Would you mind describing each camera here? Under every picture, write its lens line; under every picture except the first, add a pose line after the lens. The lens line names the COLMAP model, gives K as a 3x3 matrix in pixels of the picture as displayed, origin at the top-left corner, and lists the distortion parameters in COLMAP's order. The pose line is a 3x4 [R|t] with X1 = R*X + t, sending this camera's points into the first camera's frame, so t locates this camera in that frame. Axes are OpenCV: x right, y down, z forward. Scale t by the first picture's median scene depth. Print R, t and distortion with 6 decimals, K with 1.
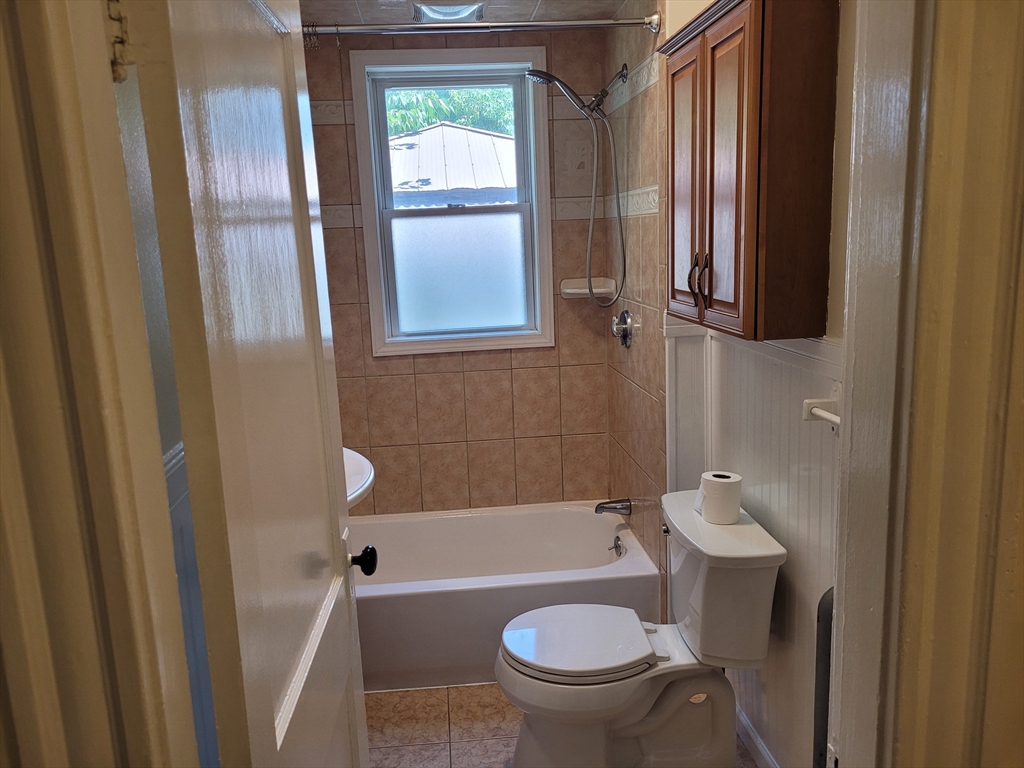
lens RADIAL K [[769.8, 0, 502.8], [0, 769.8, 381.6], [0, 0, 1]] dist [0.059315, -0.055102]
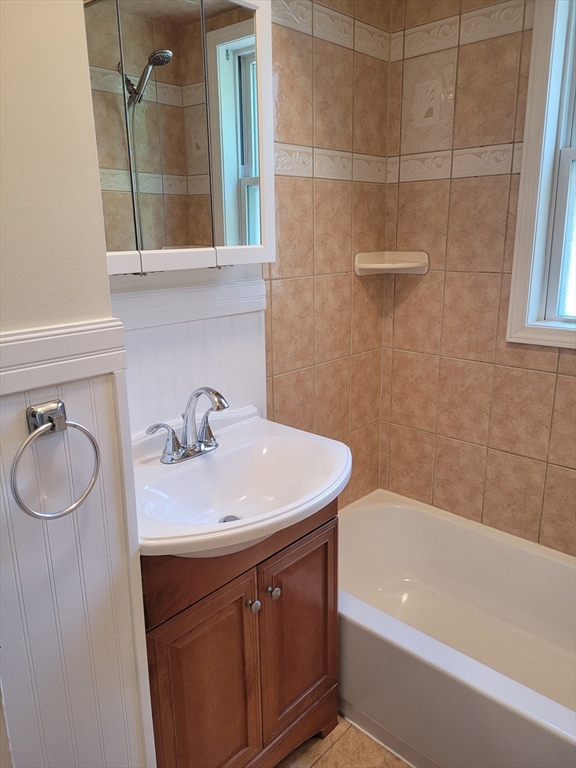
lens RADIAL K [[577.4, 0, 288.0], [0, 577.4, 384.0], [0, 0, 1]] dist [0.059315, -0.055102]
pose [[0.671516, 0.224232, -0.706248, 0.115762], [-0.152369, 0.974531, 0.164537, -0.053601], [0.725155, -0.002879, 0.688580, 0.415958]]
